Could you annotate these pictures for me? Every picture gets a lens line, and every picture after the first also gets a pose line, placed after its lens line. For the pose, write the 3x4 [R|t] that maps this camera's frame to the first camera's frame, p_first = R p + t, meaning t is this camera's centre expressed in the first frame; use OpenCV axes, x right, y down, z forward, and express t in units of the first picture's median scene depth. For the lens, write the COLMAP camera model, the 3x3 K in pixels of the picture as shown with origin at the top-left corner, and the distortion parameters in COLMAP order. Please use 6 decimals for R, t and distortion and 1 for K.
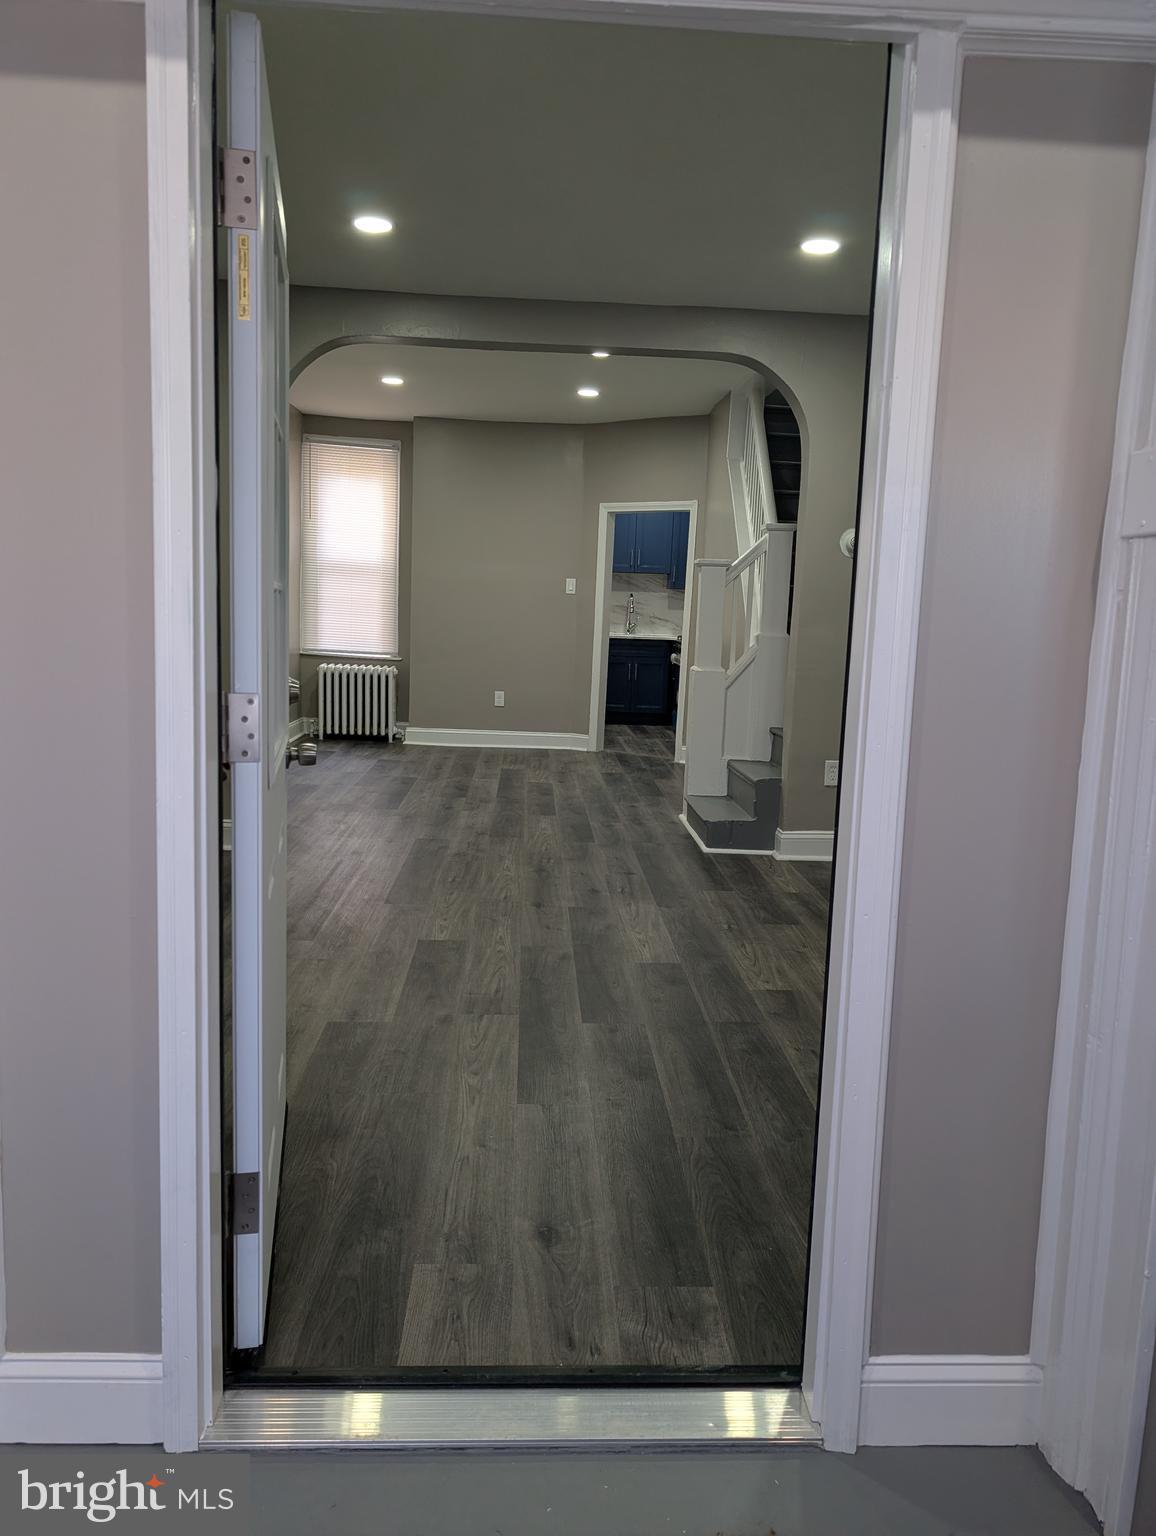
lens RADIAL K [[1091.7, 0, 578.1], [0, 1091.7, 774.2], [0, 0, 1]] dist [0.010616, -0.008774]
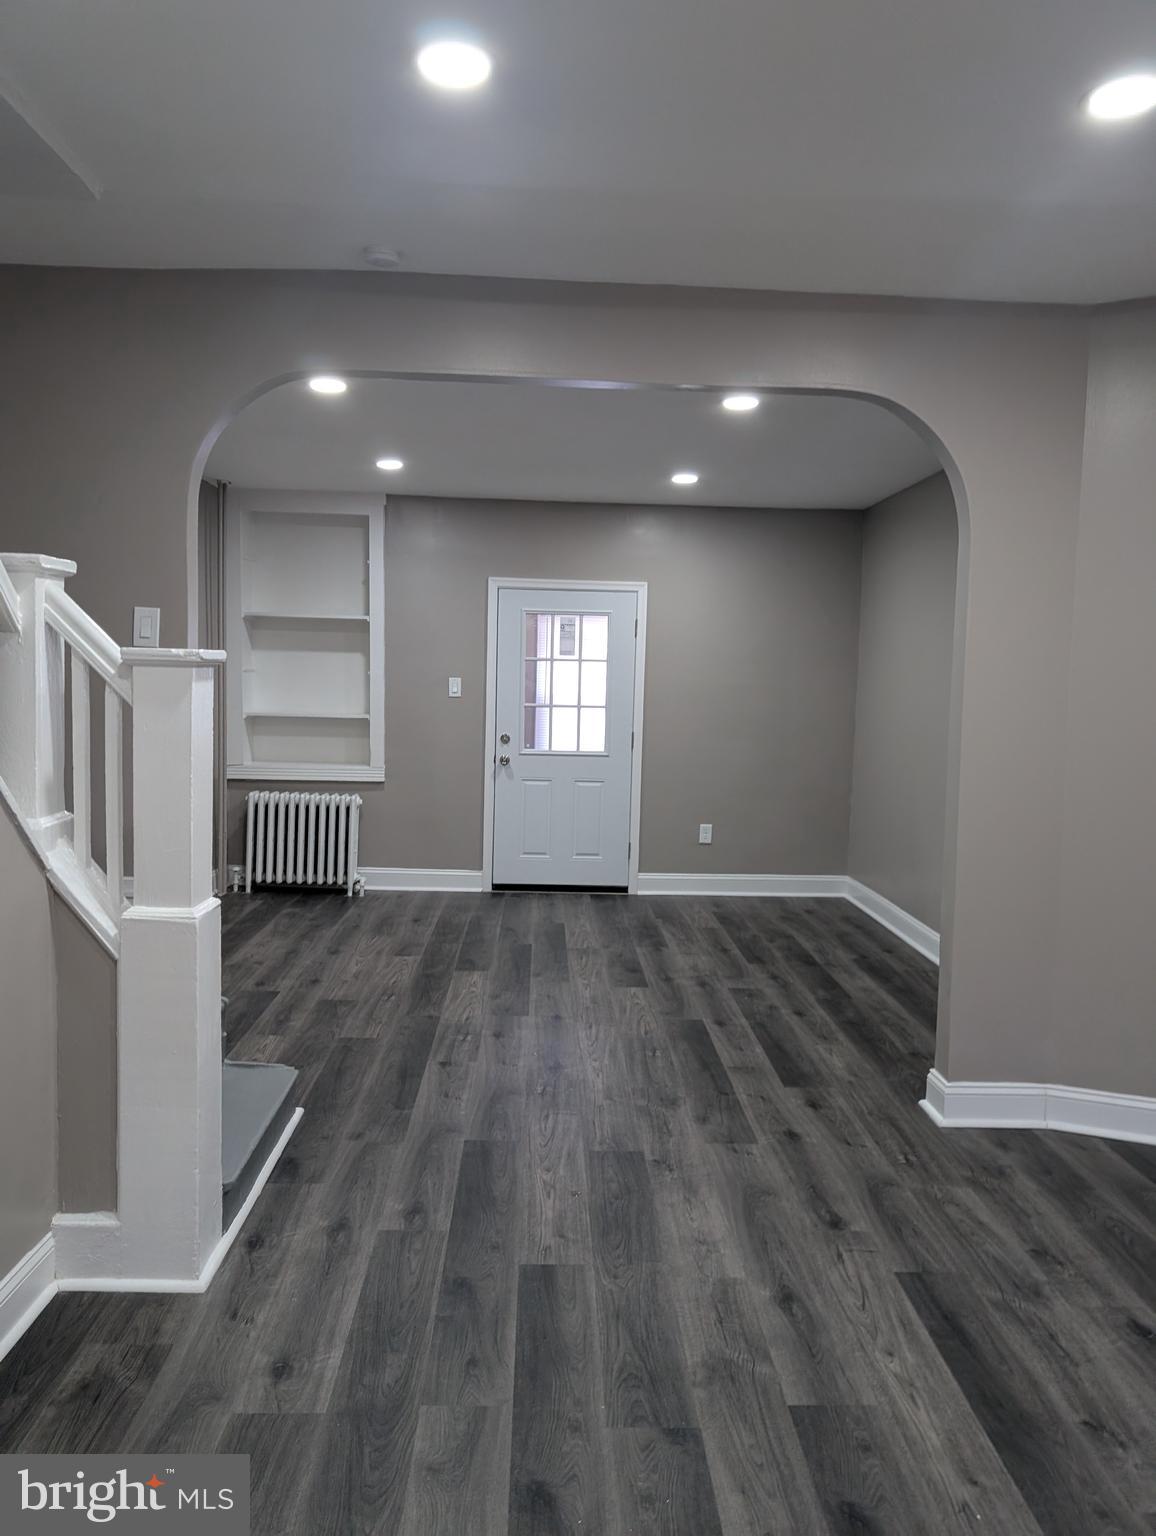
lens RADIAL K [[1091.7, 0, 578.9], [0, 1091.7, 764.7], [0, 0, 1]] dist [0.010616, -0.008774]
pose [[-0.997707, -0.067471, 0.005409, -0.022619], [-0.064224, 0.968863, 0.239122, -0.177238], [-0.021375, 0.238226, -0.970974, 0.949725]]
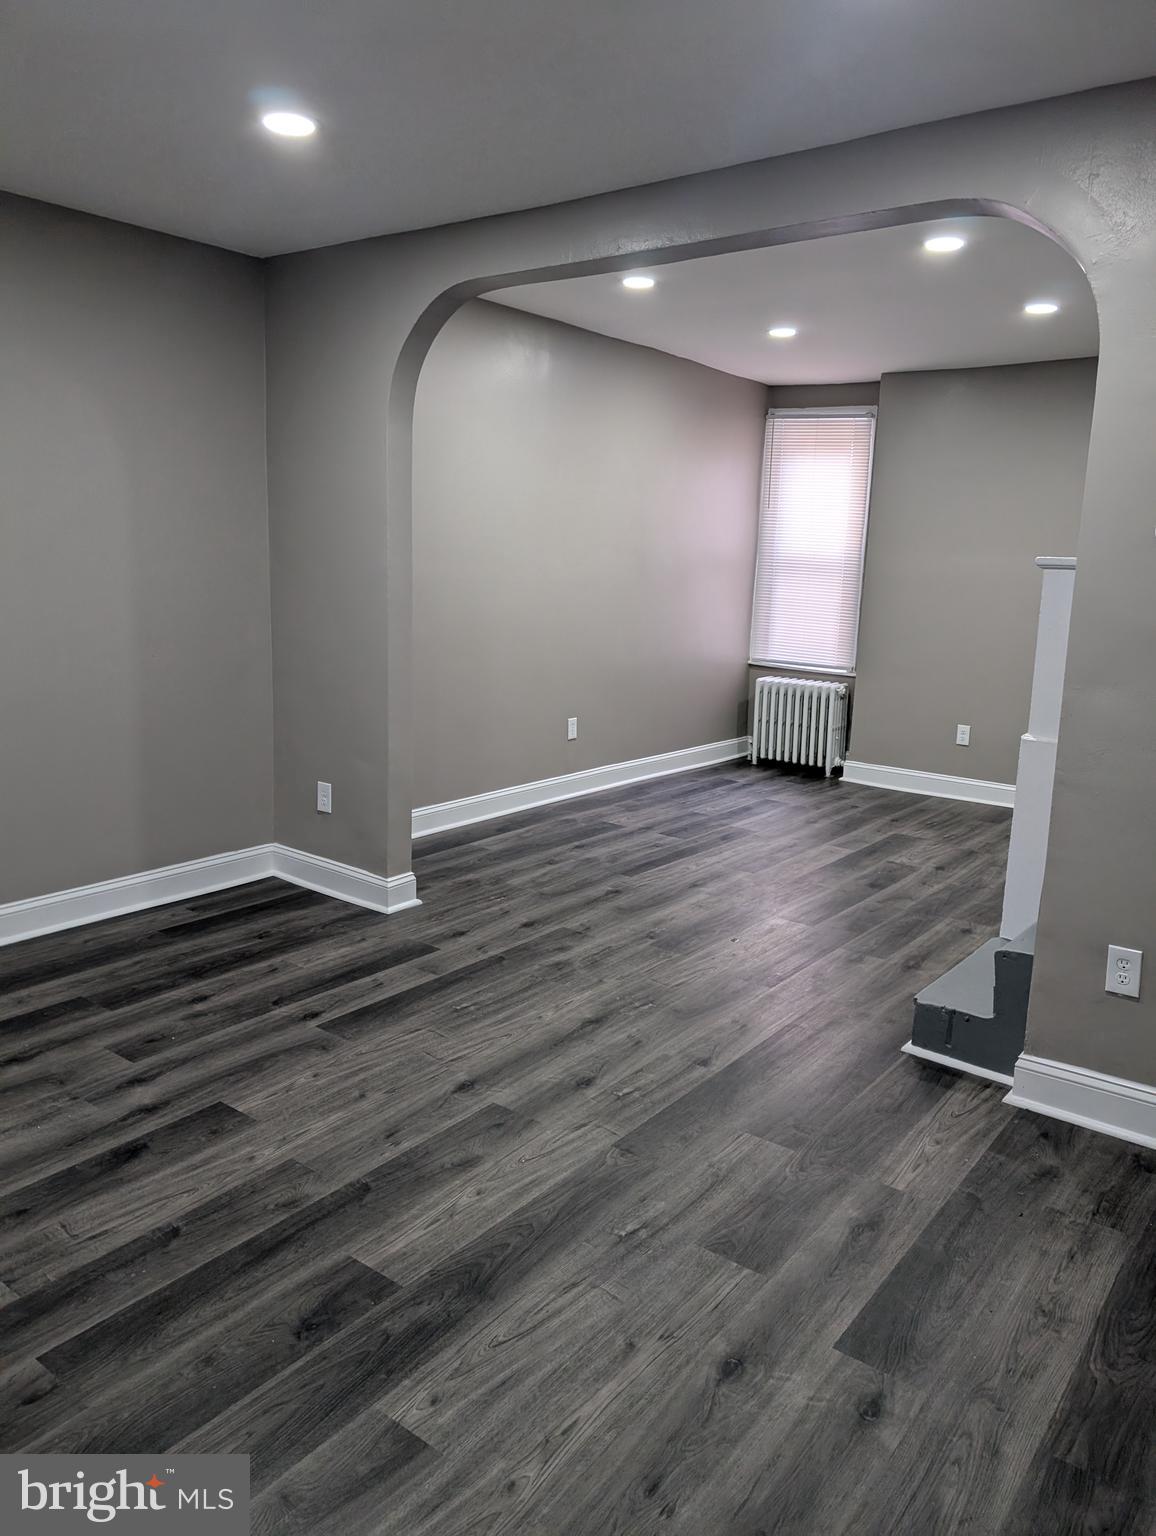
lens RADIAL K [[1091.7, 0, 578.1], [0, 1091.7, 752.2], [0, 0, 1]] dist [0.010616, -0.008774]
pose [[0.762853, 0.095945, -0.639414, 0.210104], [-0.097511, 0.994690, 0.032920, -0.056502], [0.639177, 0.037237, 0.768157, 0.250359]]
